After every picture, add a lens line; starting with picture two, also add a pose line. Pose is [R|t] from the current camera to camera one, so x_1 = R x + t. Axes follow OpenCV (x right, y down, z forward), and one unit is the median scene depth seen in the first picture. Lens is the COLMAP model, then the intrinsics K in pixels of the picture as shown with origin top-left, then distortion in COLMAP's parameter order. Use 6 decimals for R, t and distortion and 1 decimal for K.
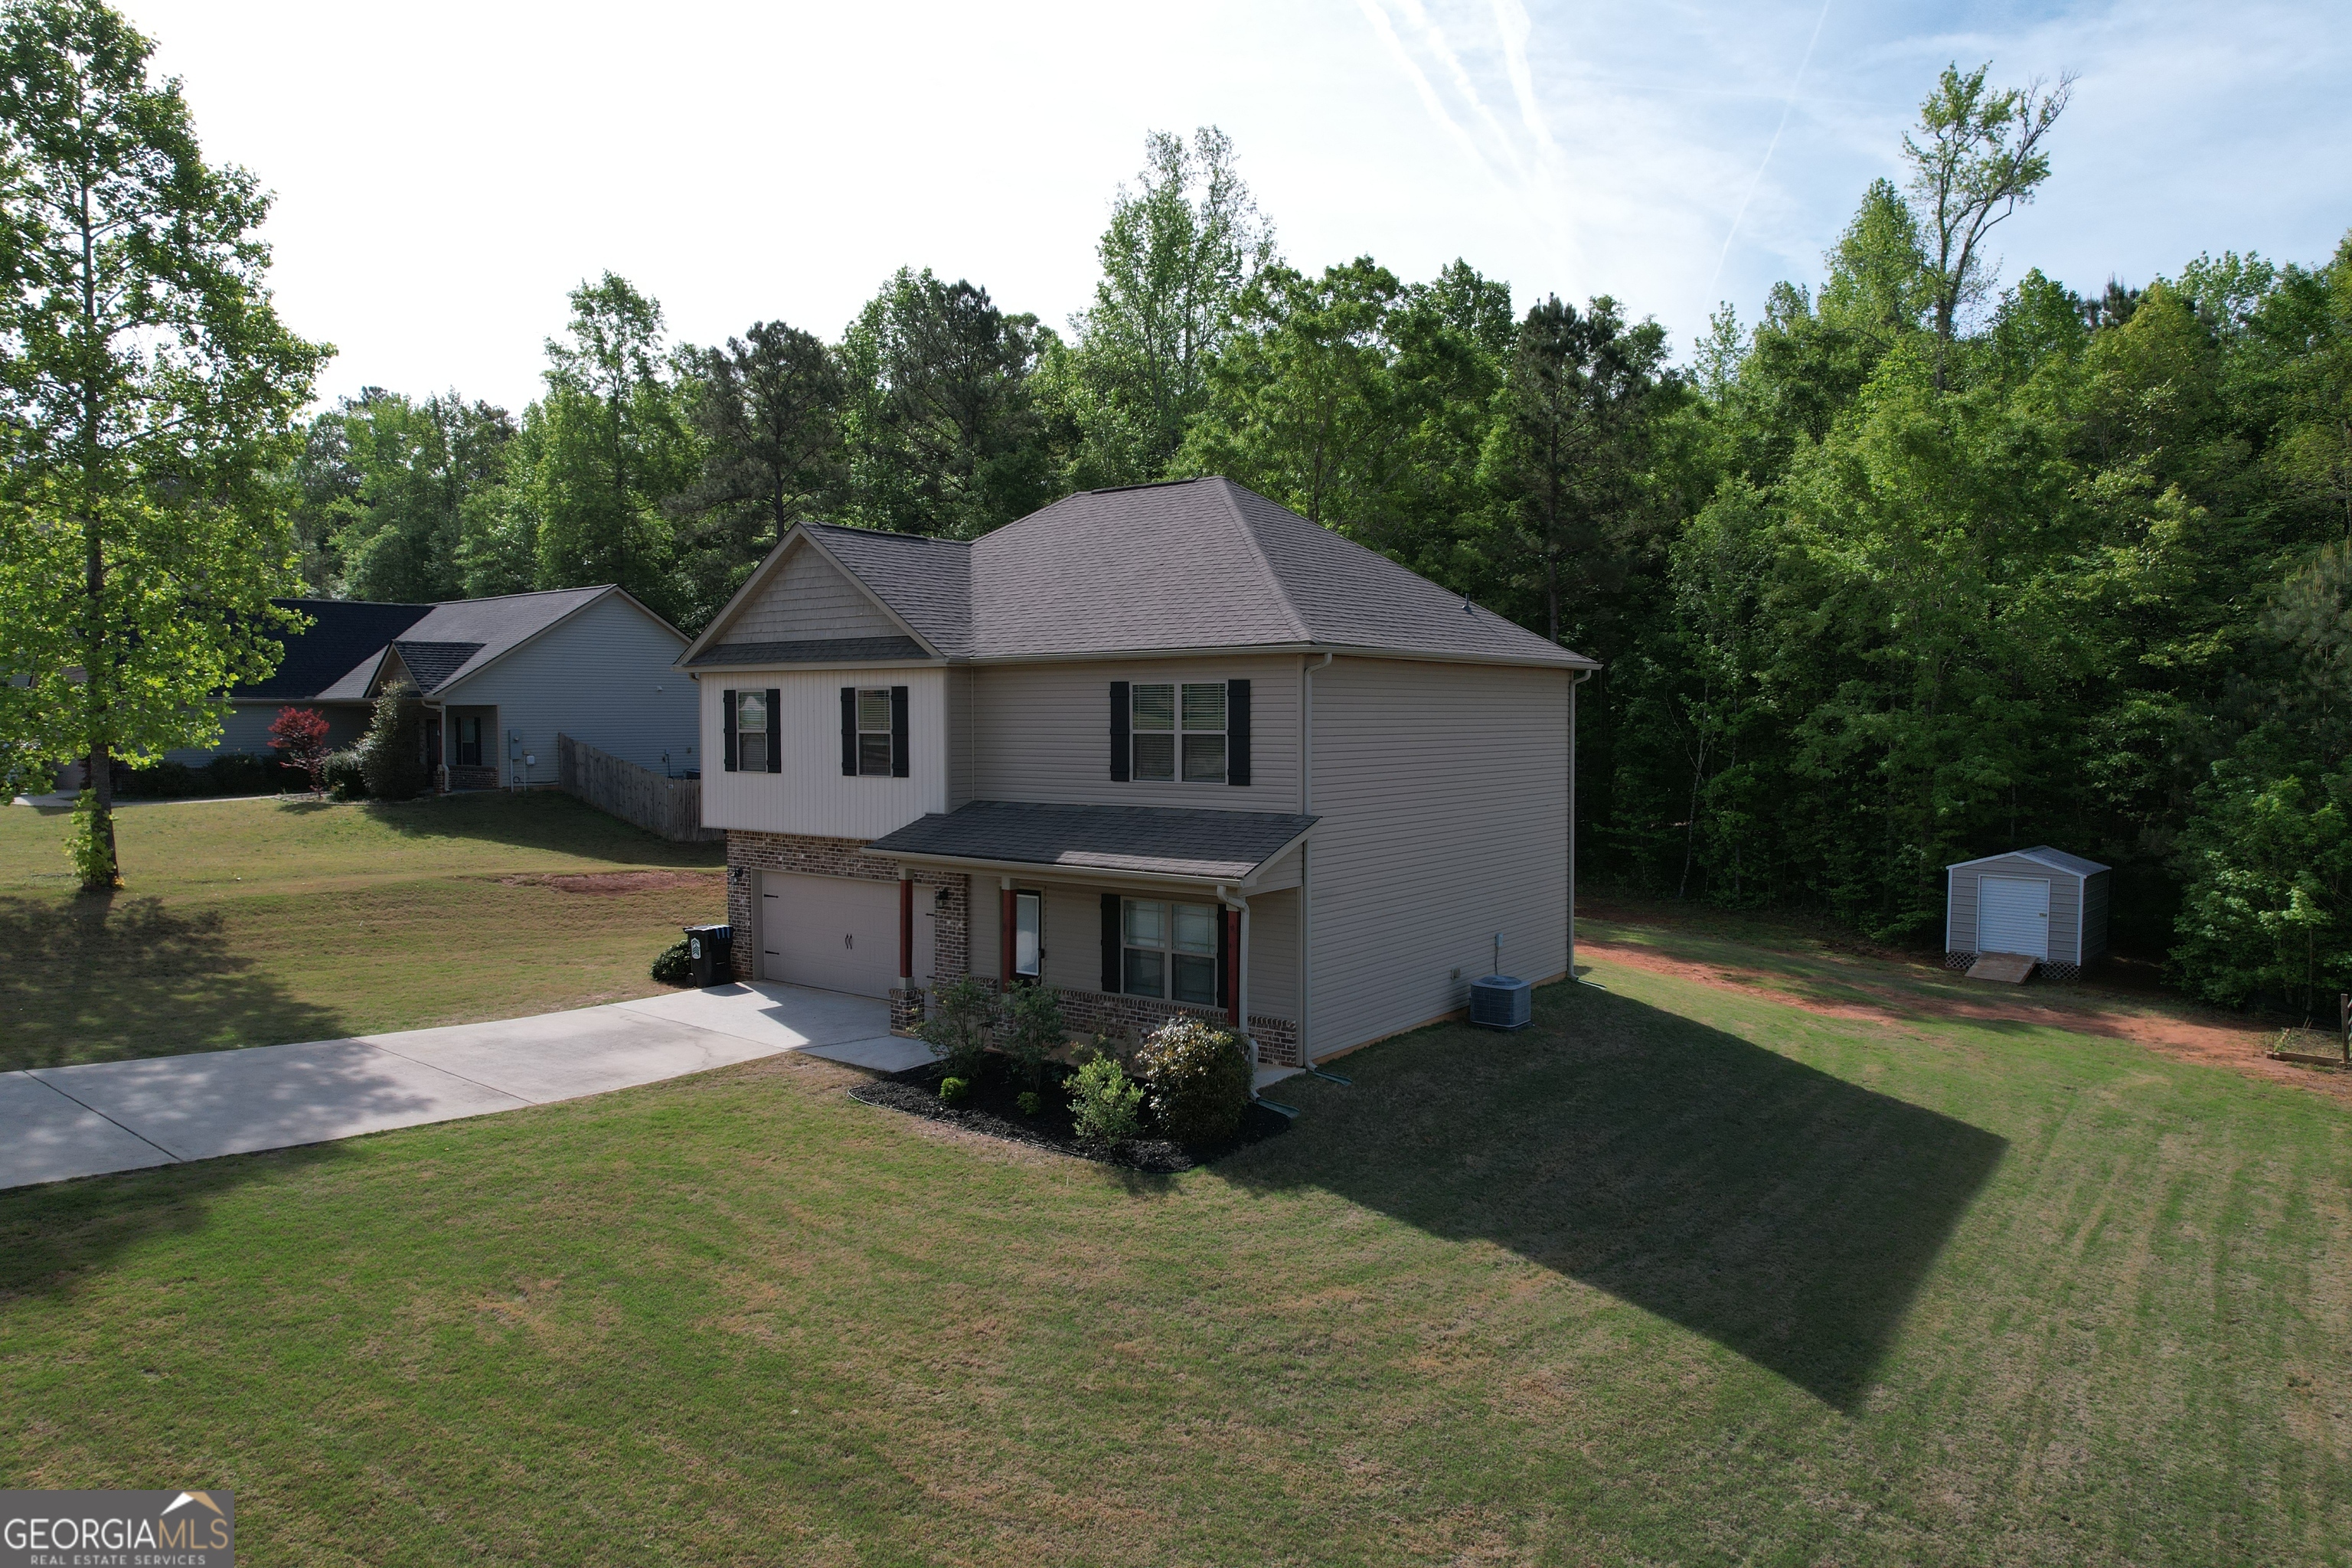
lens RADIAL K [[1505.5, 0, 1179.0], [0, 1505.5, 777.9], [0, 0, 1]] dist [-0.077470, 0.069714]
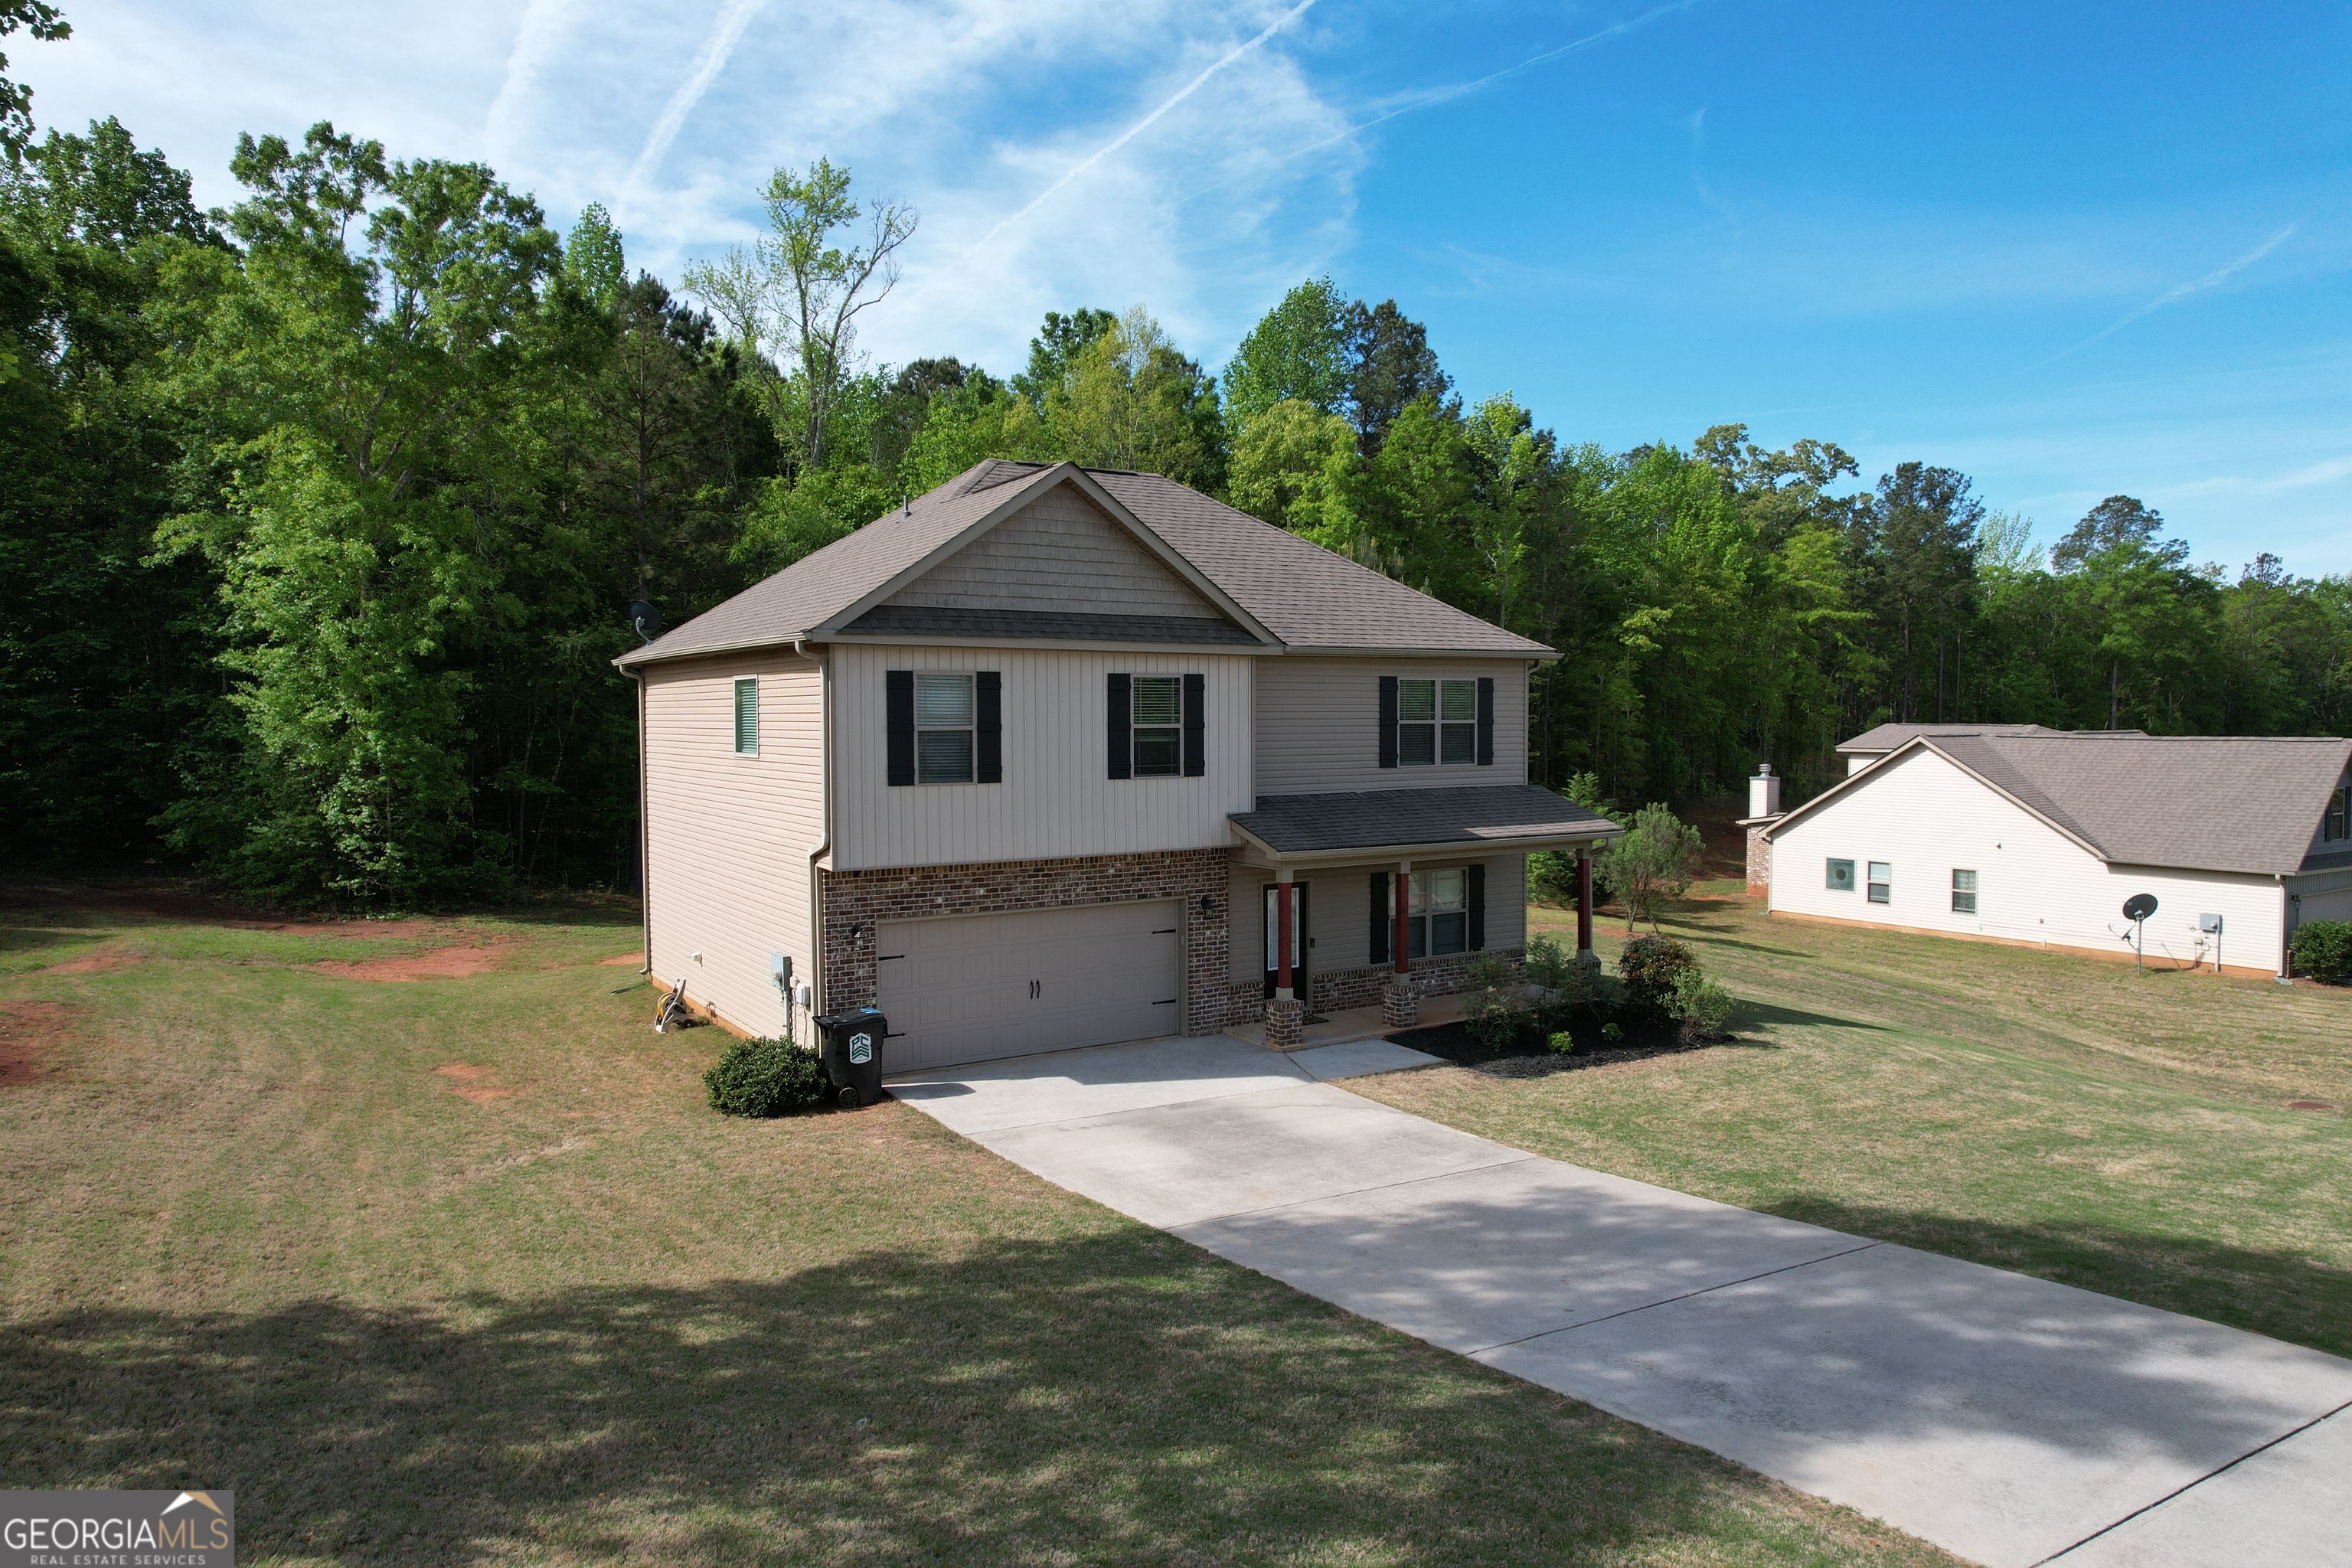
lens RADIAL K [[1505.5, 0, 1179.0], [0, 1505.5, 777.9], [0, 0, 1]] dist [-0.077470, 0.069714]
pose [[0.346096, -0.039690, 0.937359, -1.040568], [0.043762, 0.998700, 0.026130, -0.023630], [-0.937178, 0.031977, 0.347383, 0.712165]]
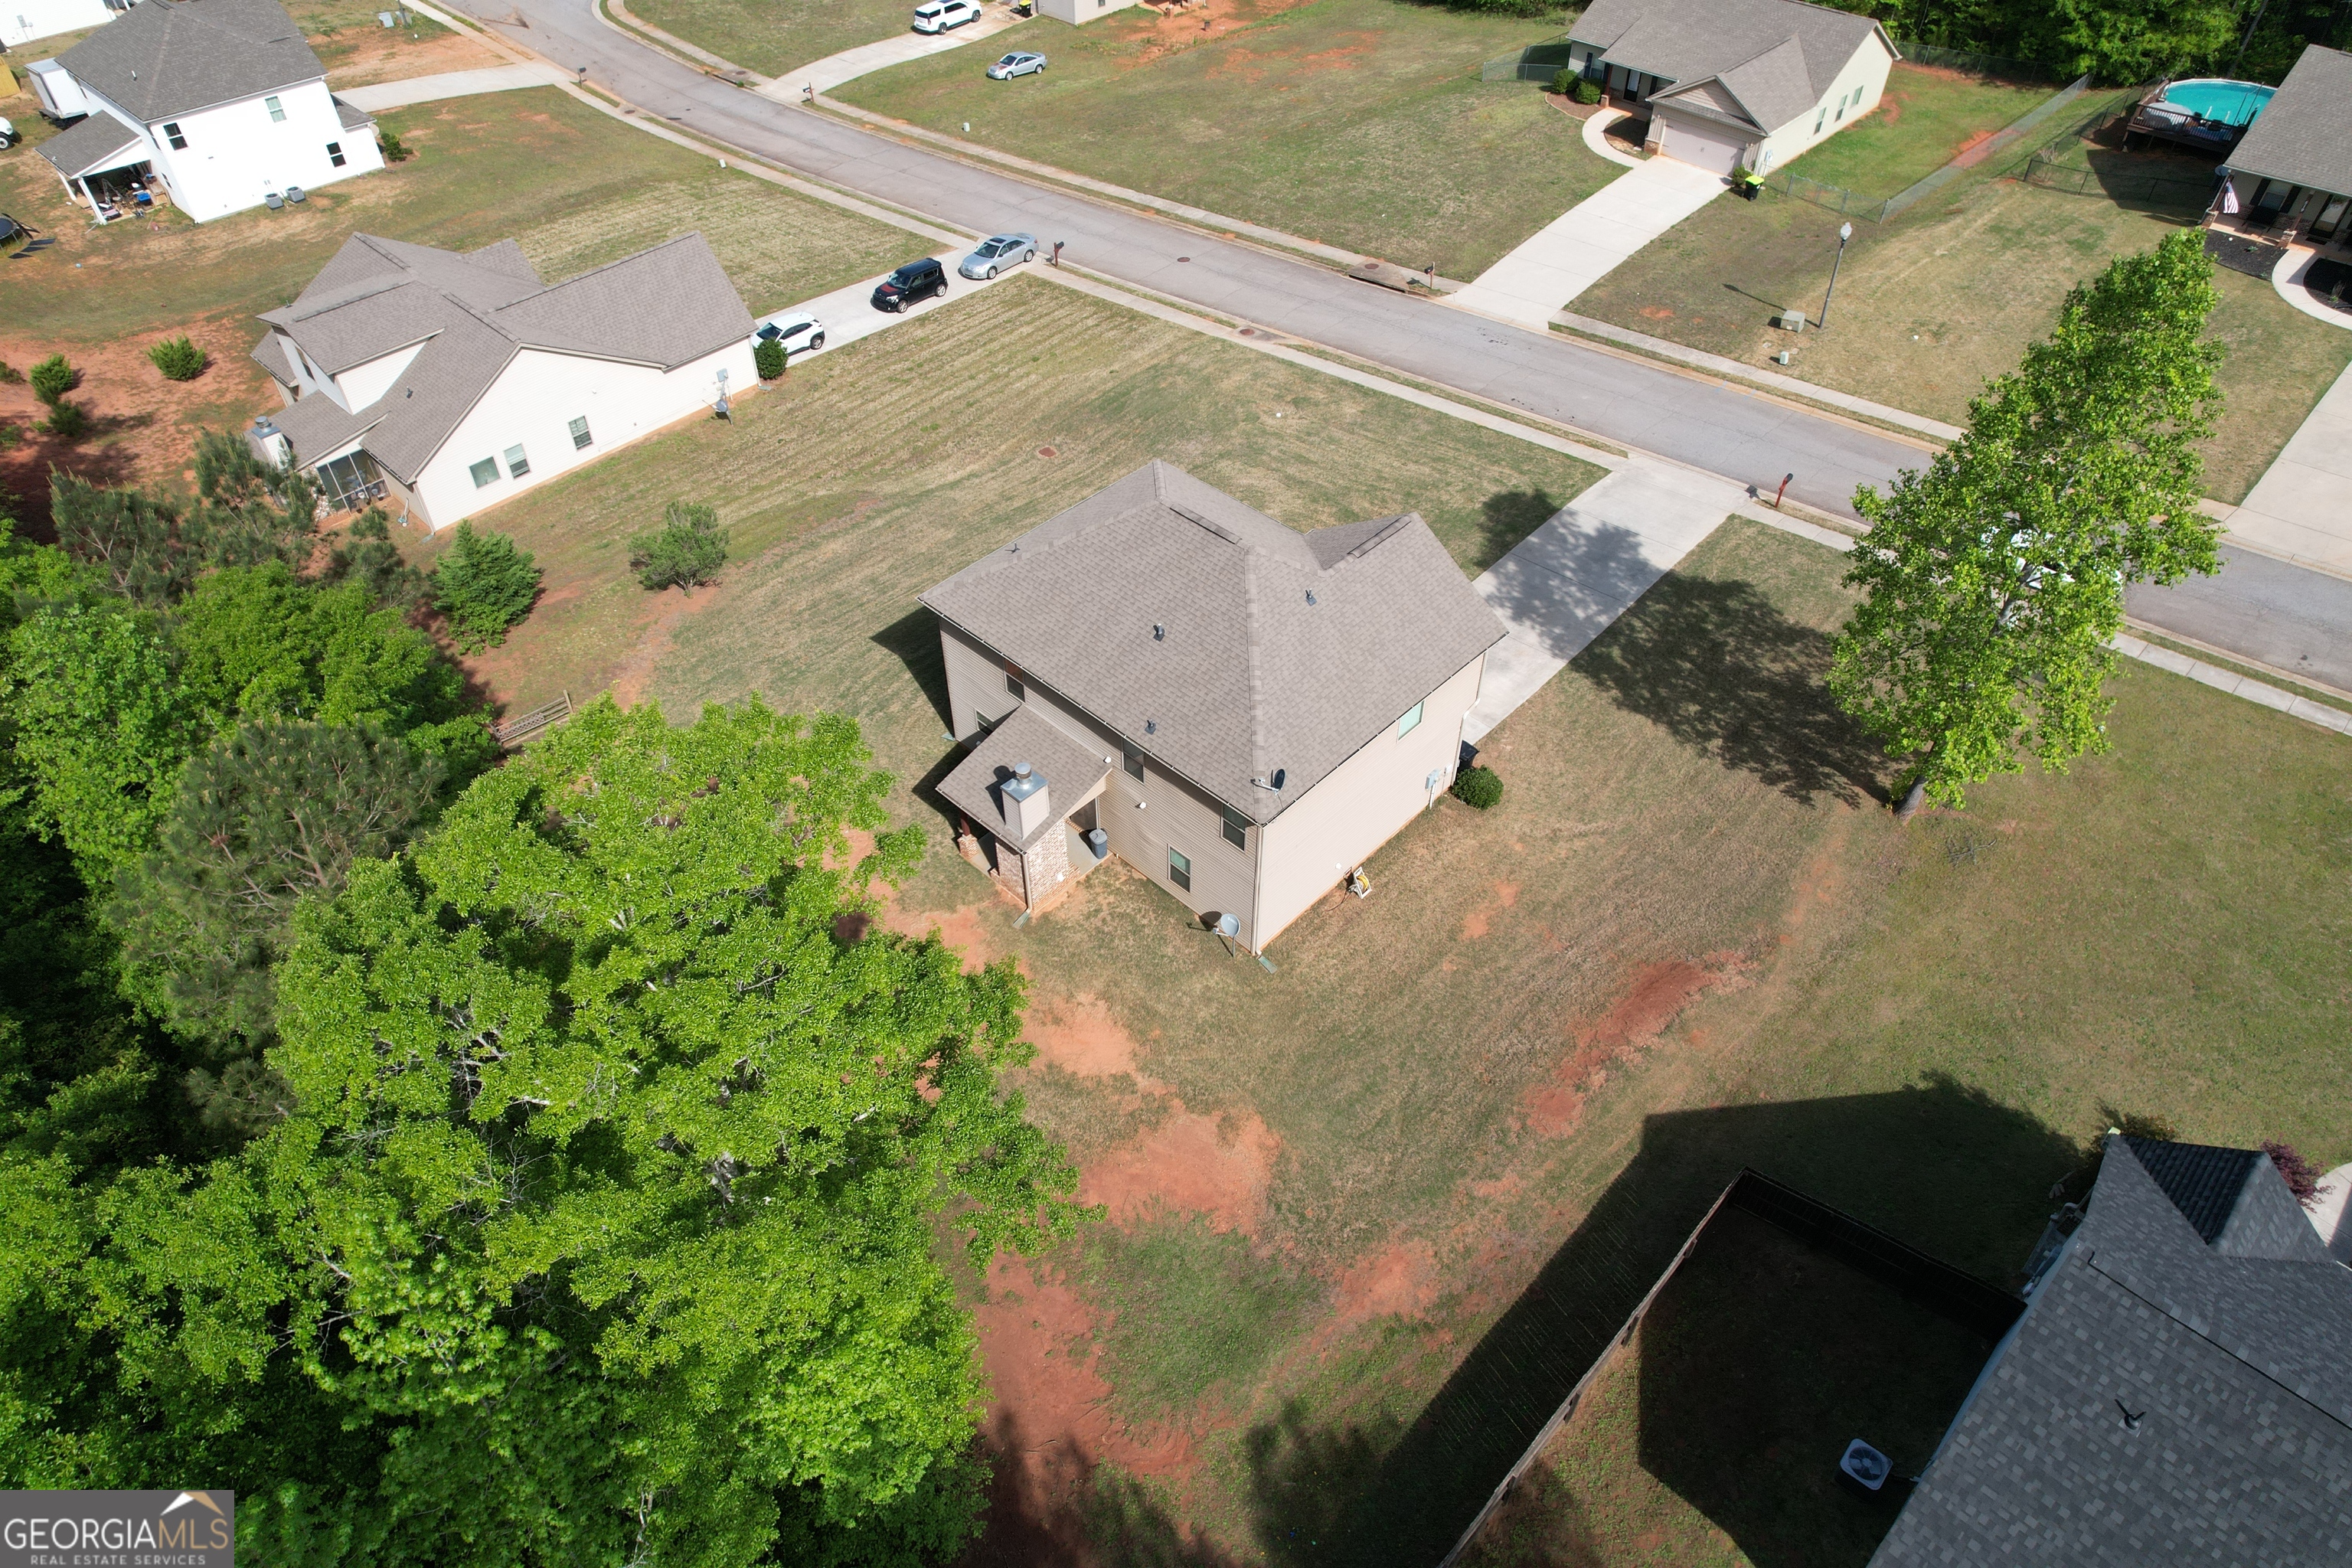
lens RADIAL K [[1505.5, 0, 1179.0], [0, 1505.5, 777.9], [0, 0, 1]] dist [-0.077470, 0.069714]
pose [[-0.993631, -0.077634, 0.081677, -0.157828], [0.006611, 0.683408, 0.730006, -1.277569], [-0.112492, 0.725897, -0.678542, 2.539569]]
